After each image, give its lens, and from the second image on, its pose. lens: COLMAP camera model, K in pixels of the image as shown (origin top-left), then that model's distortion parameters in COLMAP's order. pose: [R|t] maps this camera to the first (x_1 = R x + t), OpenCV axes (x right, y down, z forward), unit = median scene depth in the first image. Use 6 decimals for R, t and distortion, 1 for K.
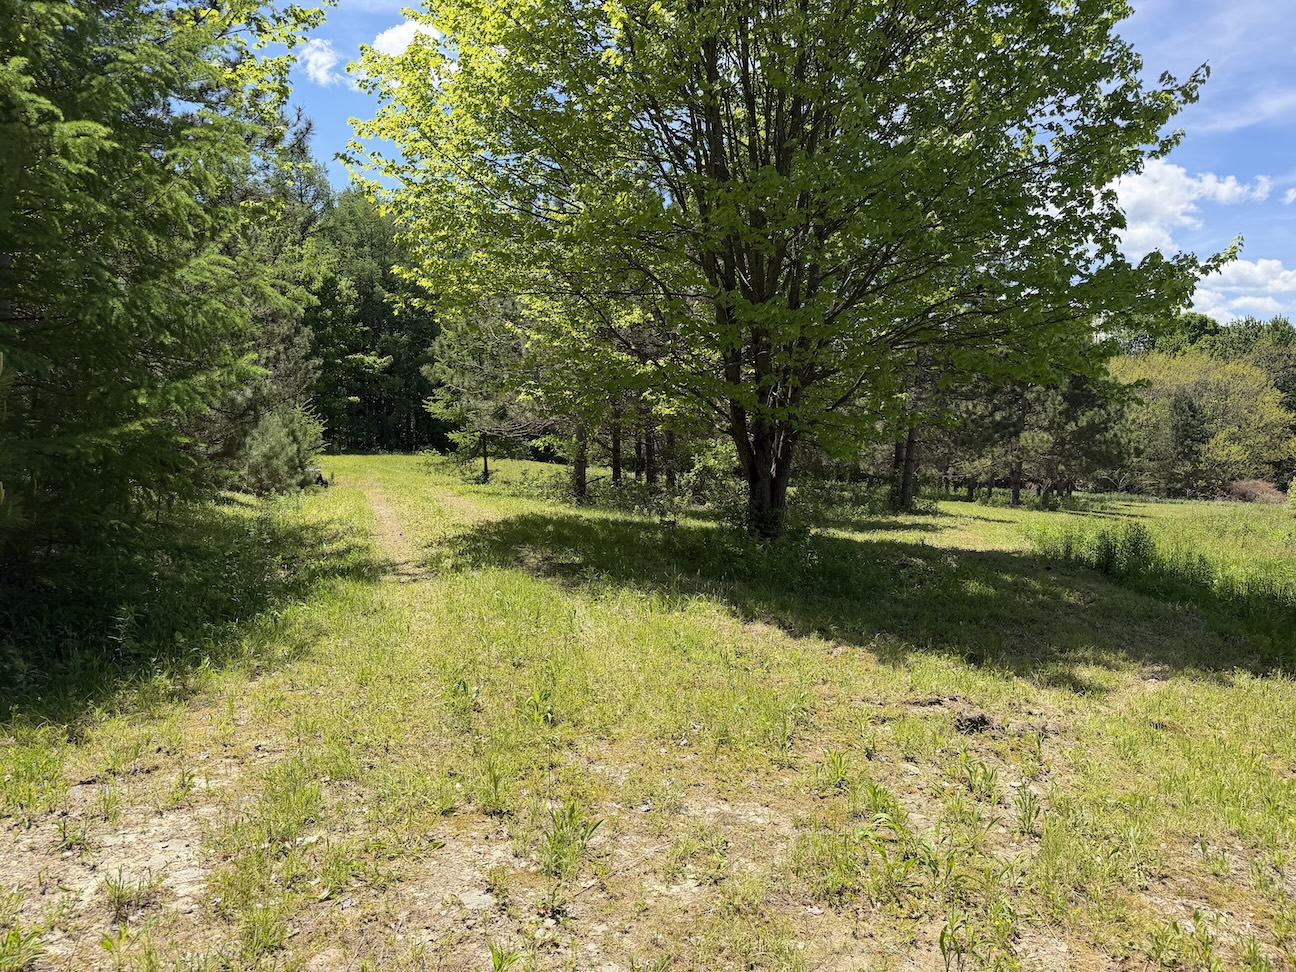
lens RADIAL K [[898.9, 0, 650.6], [0, 898.9, 472.6], [0, 0, 1]] dist [0.096127, -0.138349]
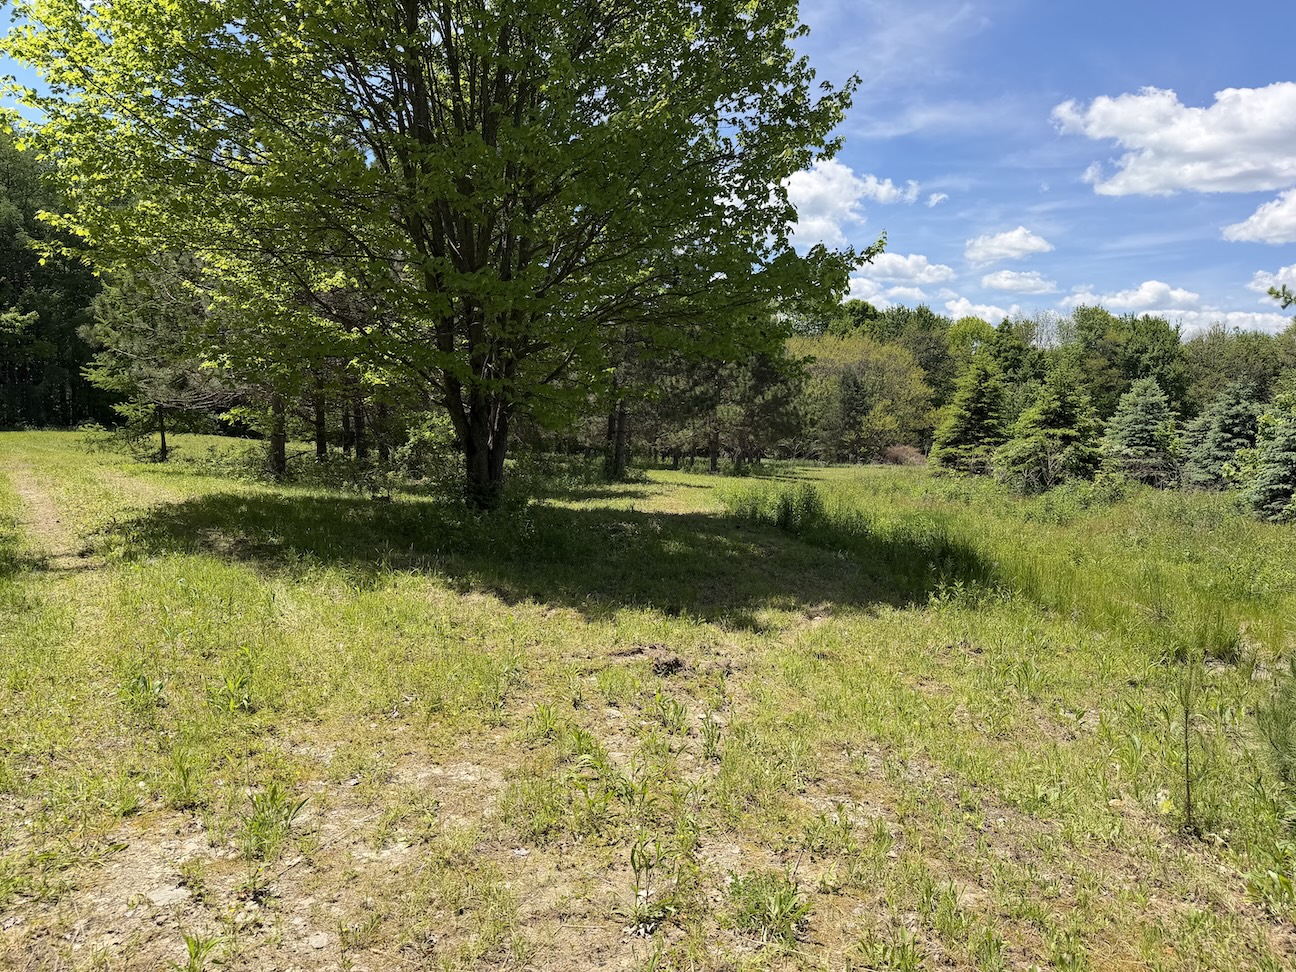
lens RADIAL K [[898.9, 0, 650.6], [0, 898.9, 472.6], [0, 0, 1]] dist [0.096127, -0.138349]
pose [[0.952579, -0.023002, 0.303422, 0.002847], [0.013829, 0.999381, 0.032346, 0.001548], [-0.303978, -0.026616, 0.952307, -0.012805]]
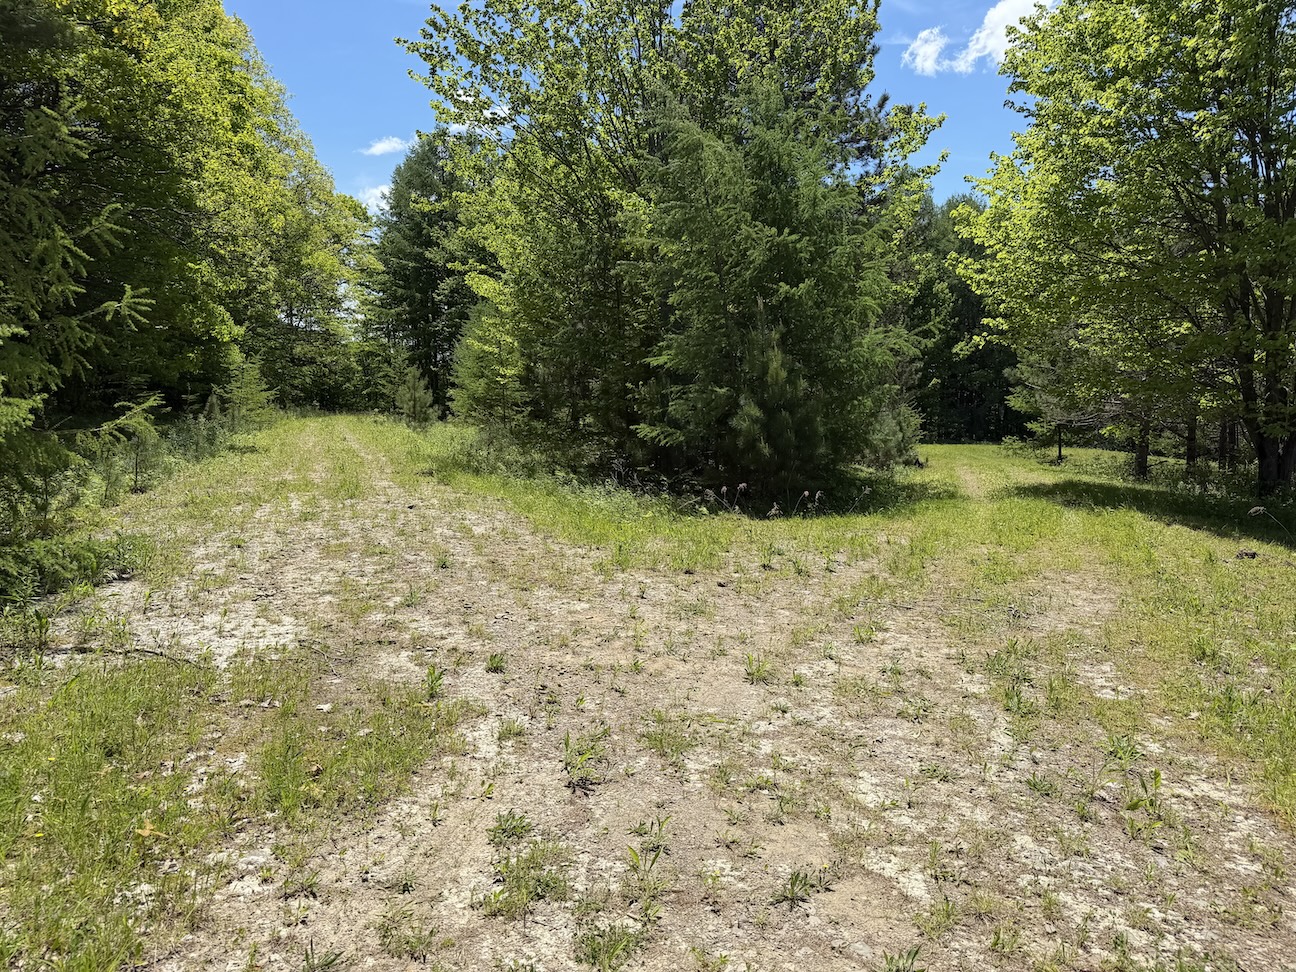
lens RADIAL K [[898.9, 0, 650.6], [0, 898.9, 472.6], [0, 0, 1]] dist [0.096127, -0.138349]
pose [[0.808540, 0.030890, -0.587629, 0.254825], [-0.026069, 0.999521, 0.016673, 0.045038], [0.587863, 0.001838, 0.808959, -0.811943]]
